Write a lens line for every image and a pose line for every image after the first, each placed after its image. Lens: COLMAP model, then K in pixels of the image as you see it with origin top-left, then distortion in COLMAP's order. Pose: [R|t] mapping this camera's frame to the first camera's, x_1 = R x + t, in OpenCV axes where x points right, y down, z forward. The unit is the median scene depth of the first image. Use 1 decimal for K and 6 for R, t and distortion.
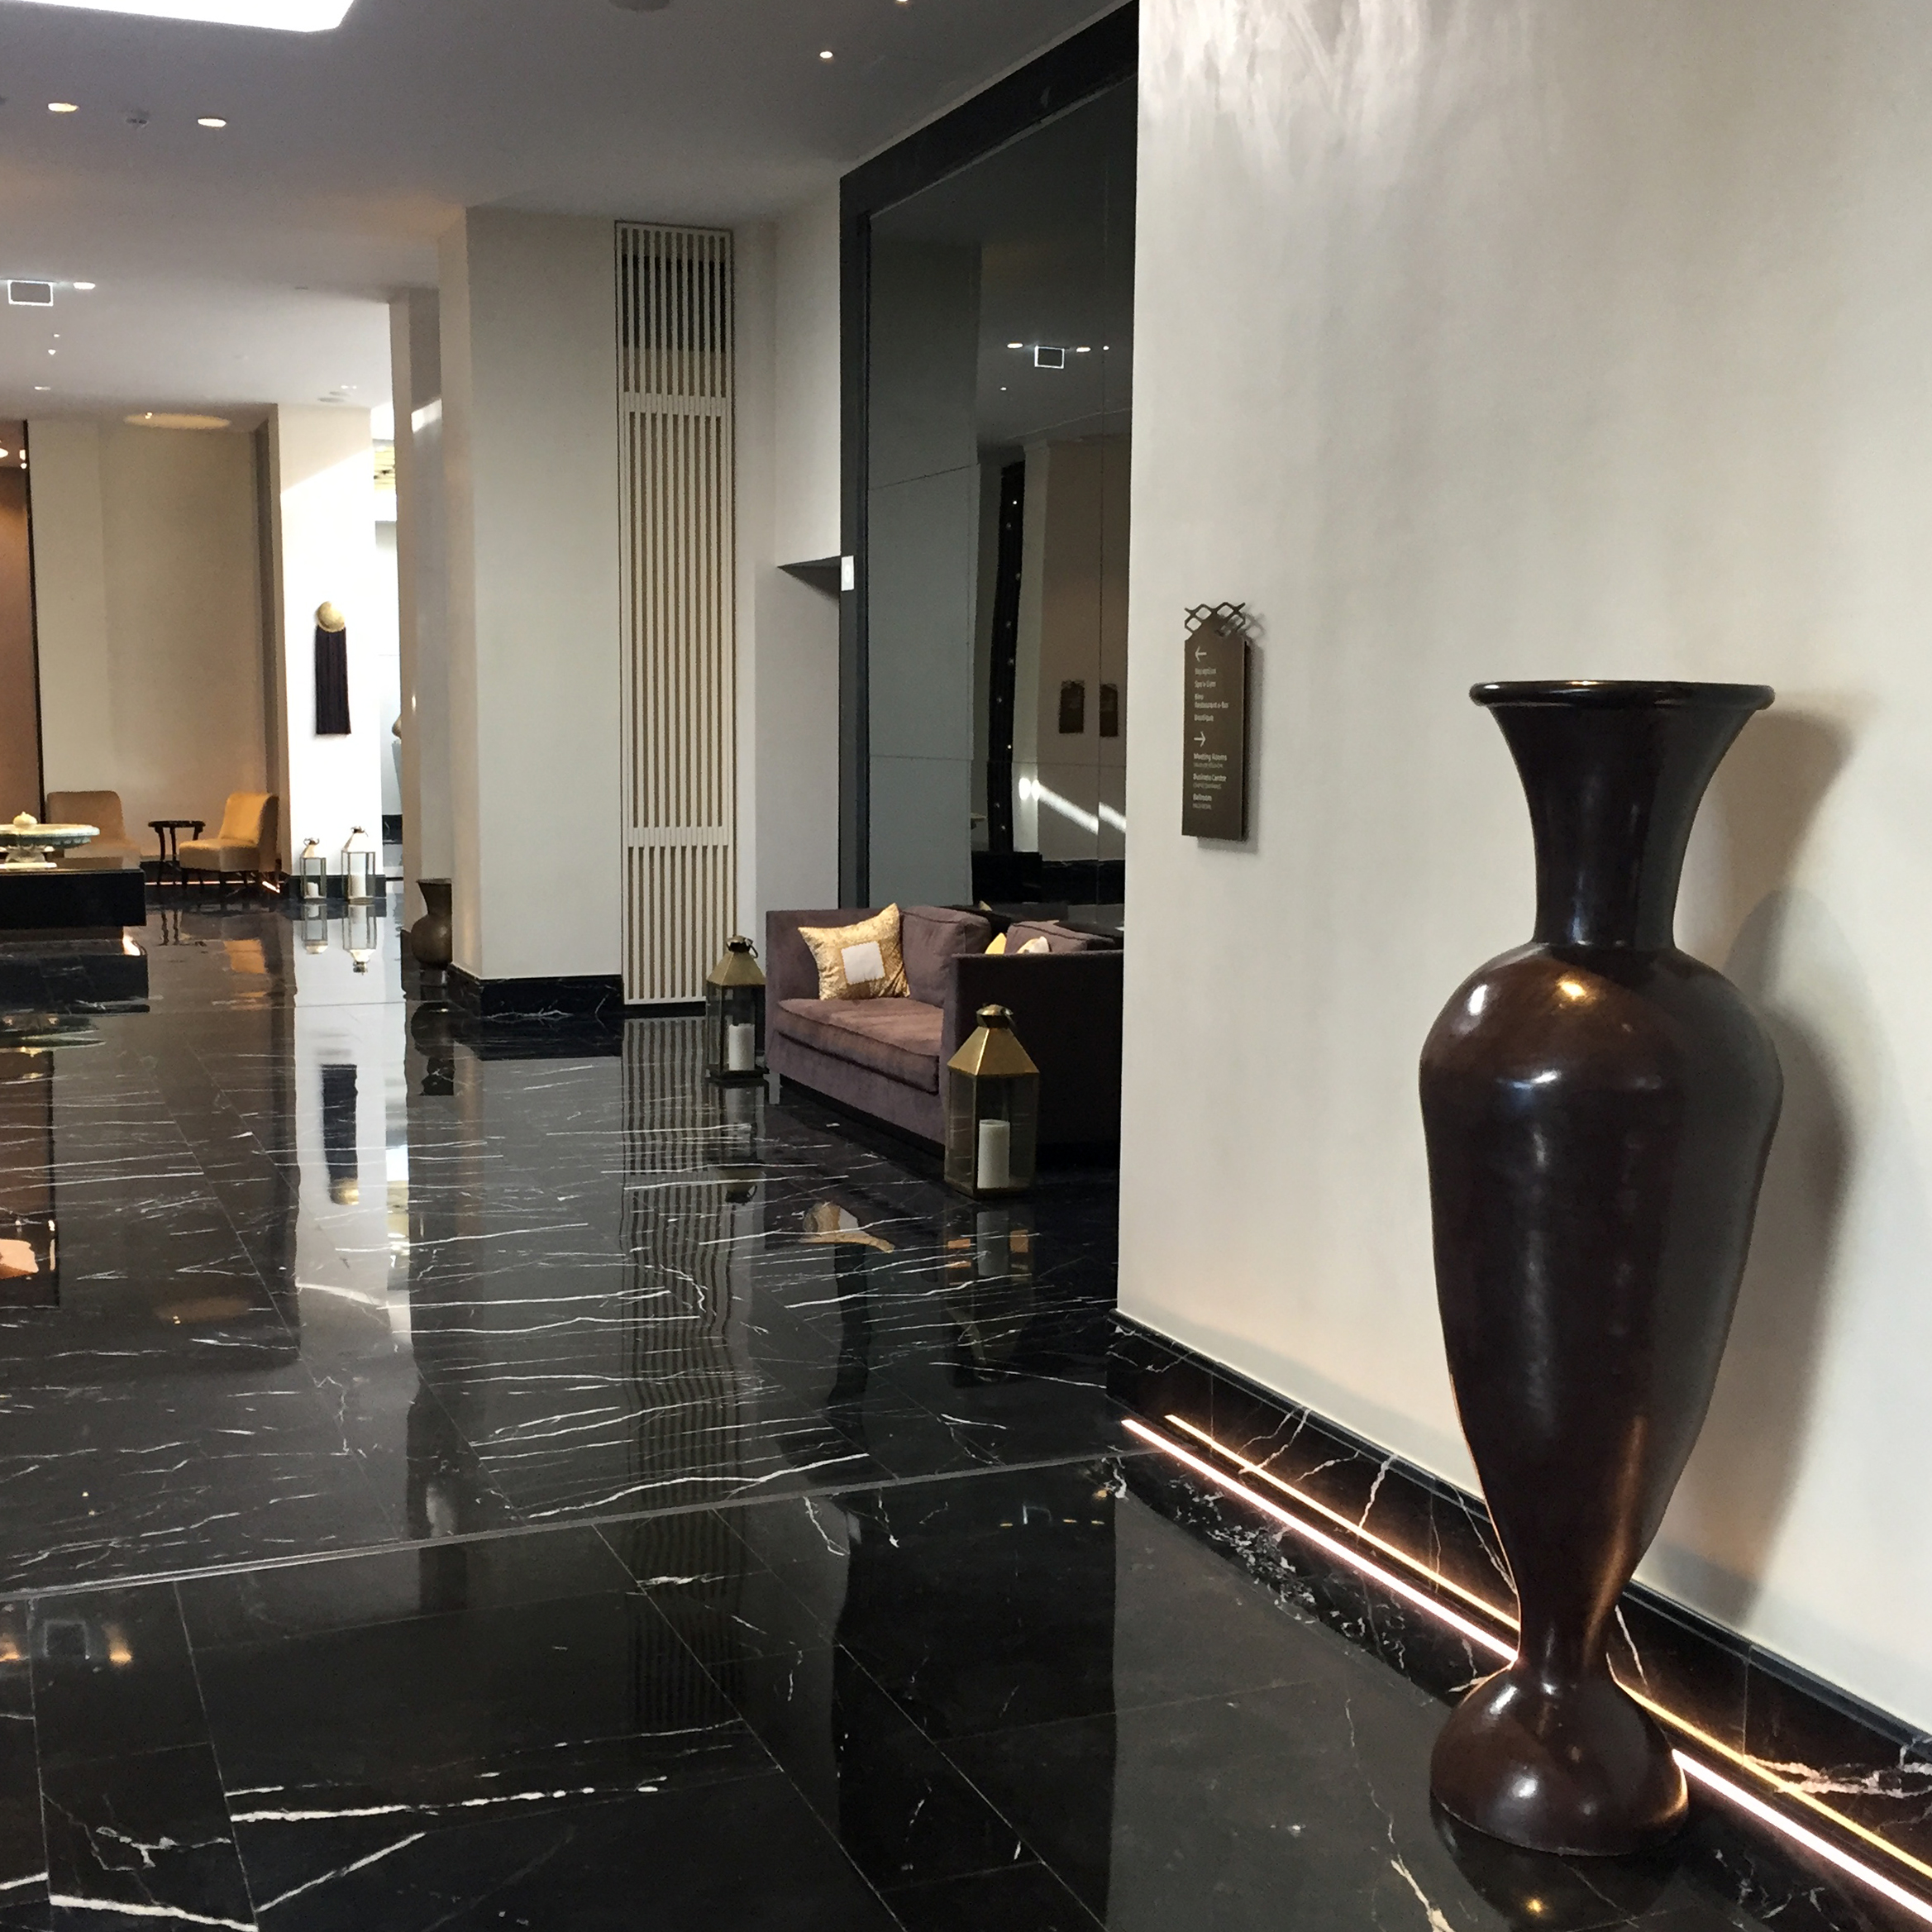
lens RADIAL K [[2348.3, 0, 966.8], [0, 2348.3, 968.0], [0, 0, 1]] dist [0.010267, 0.000000]
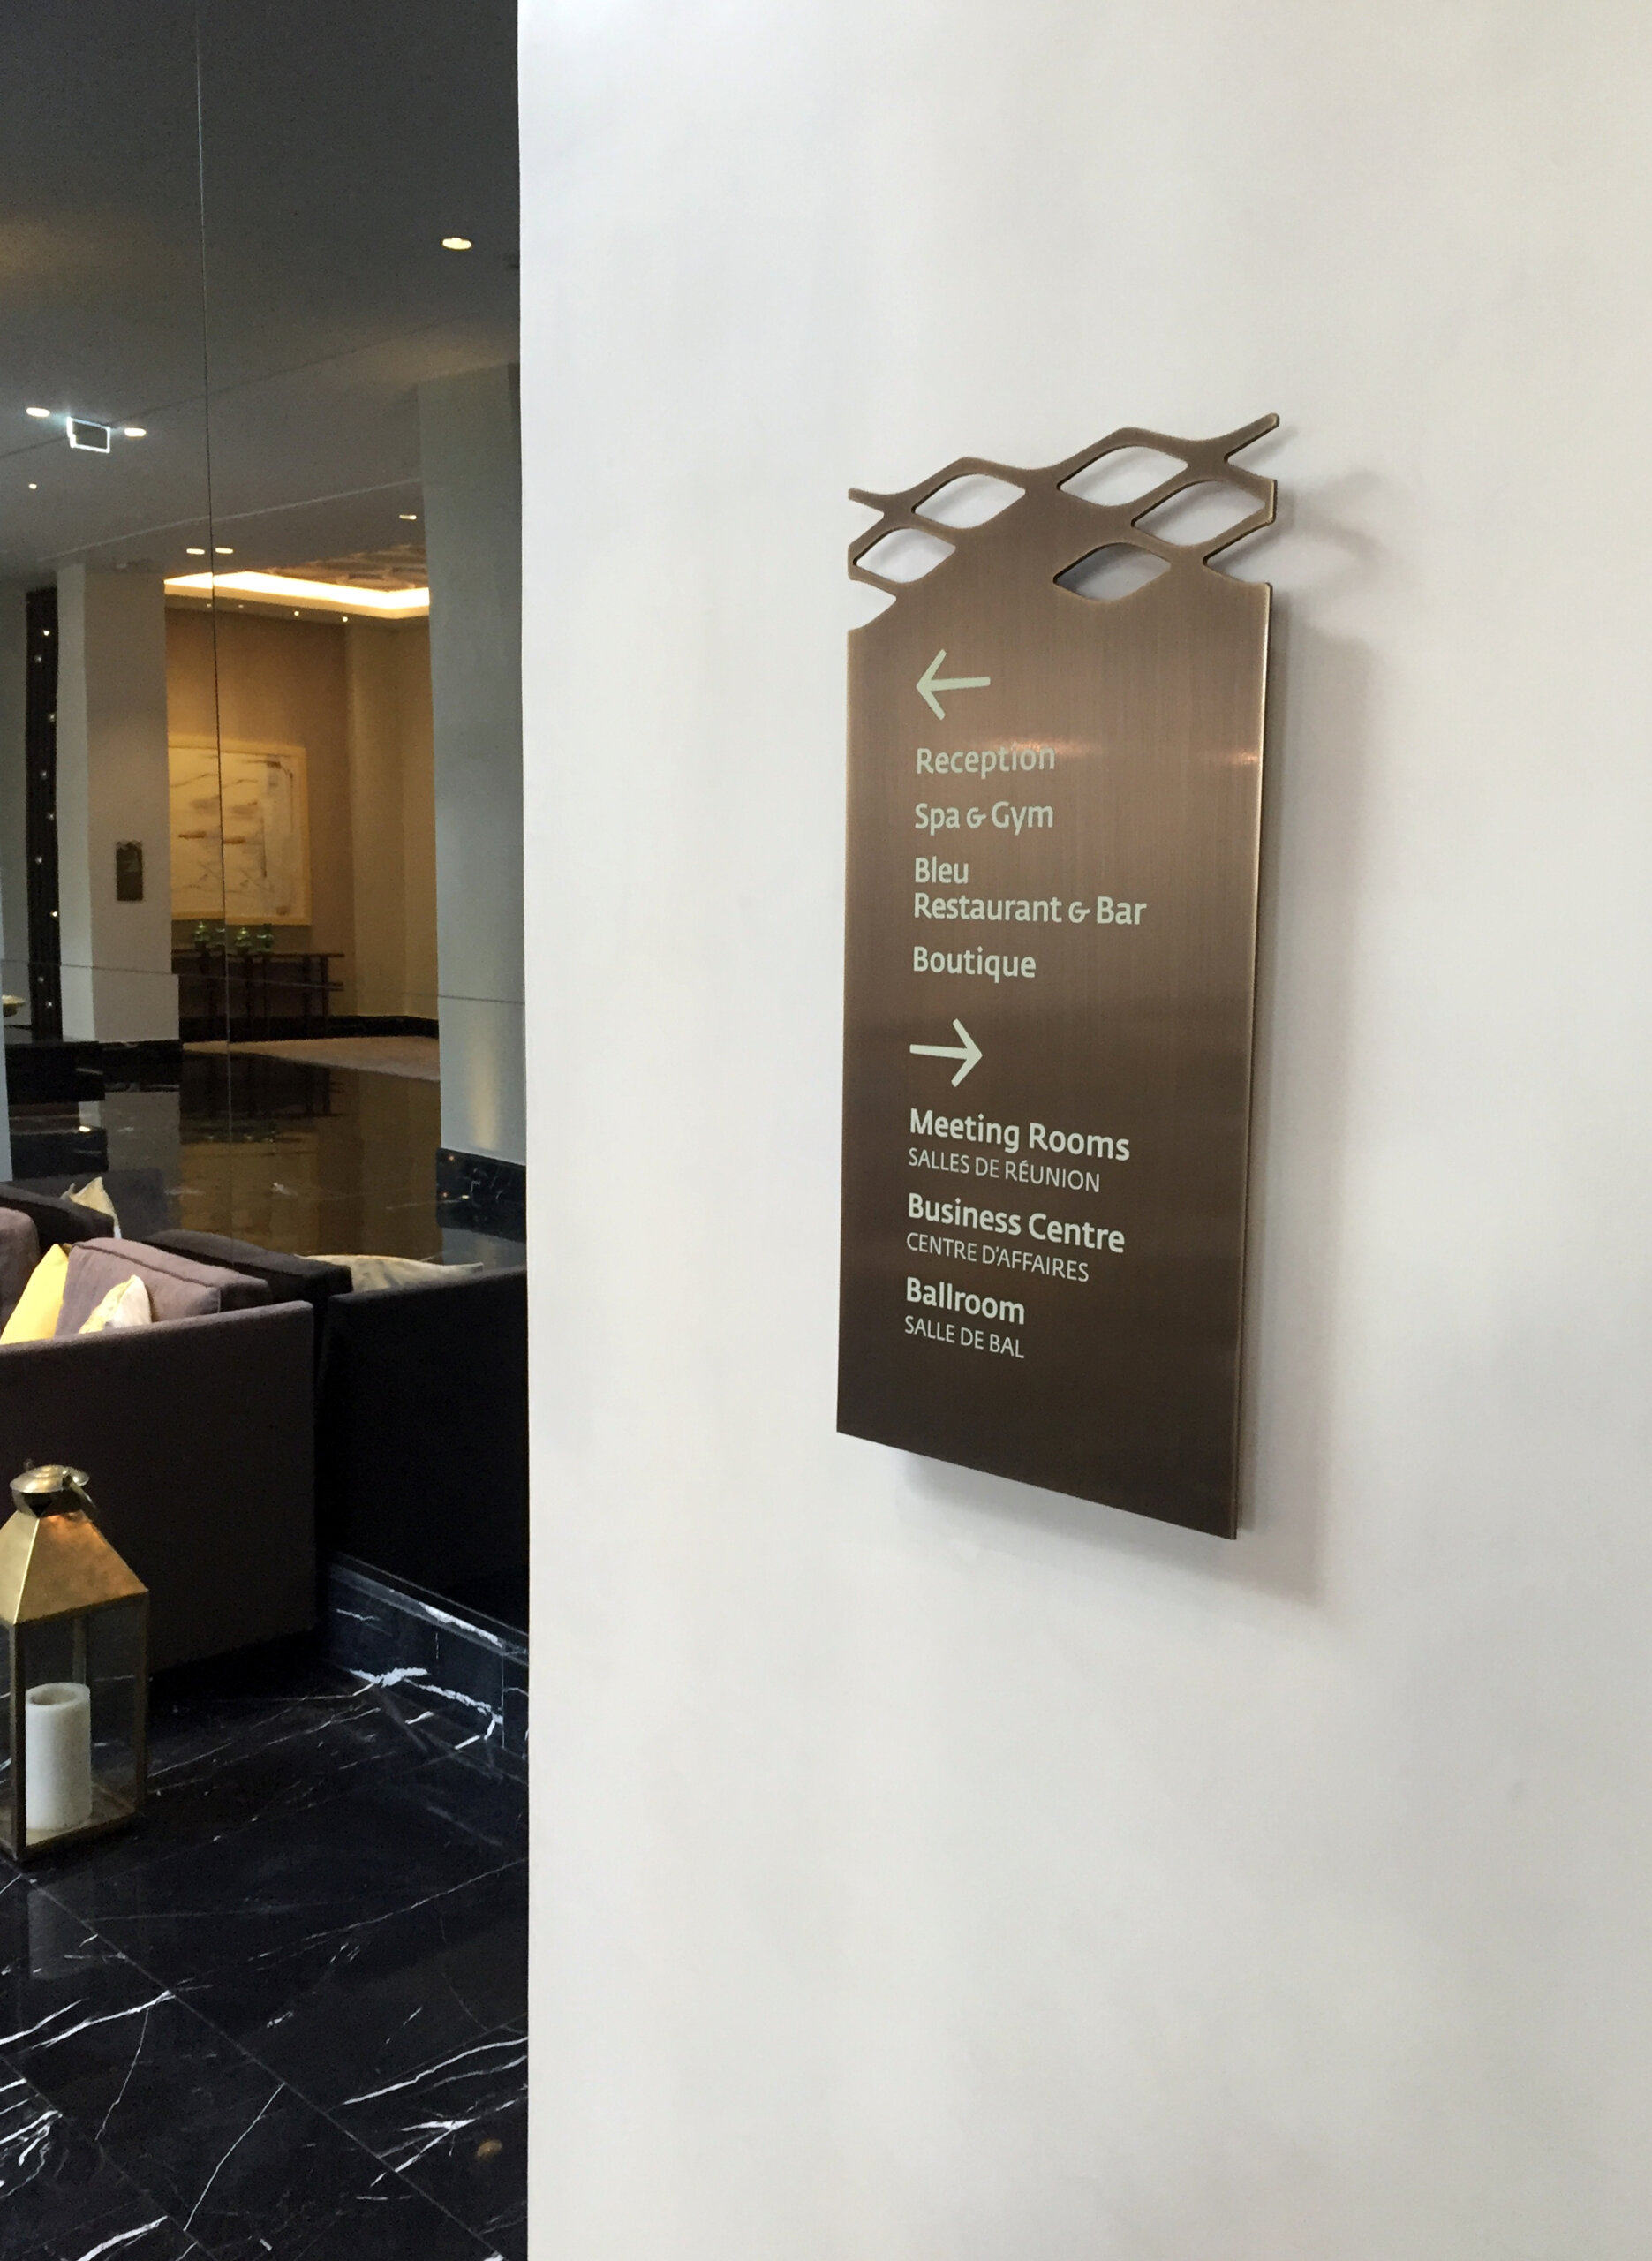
lens RADIAL K [[2038.4, 0, 828.4], [0, 2038.4, 1123.0], [0, 0, 1]] dist [0.014093, 0.001816]
pose [[0.928854, -0.041608, 0.368101, 0.013344], [0.036044, 0.999108, 0.021981, -0.095040], [-0.368687, -0.007149, 0.929526, 0.813136]]
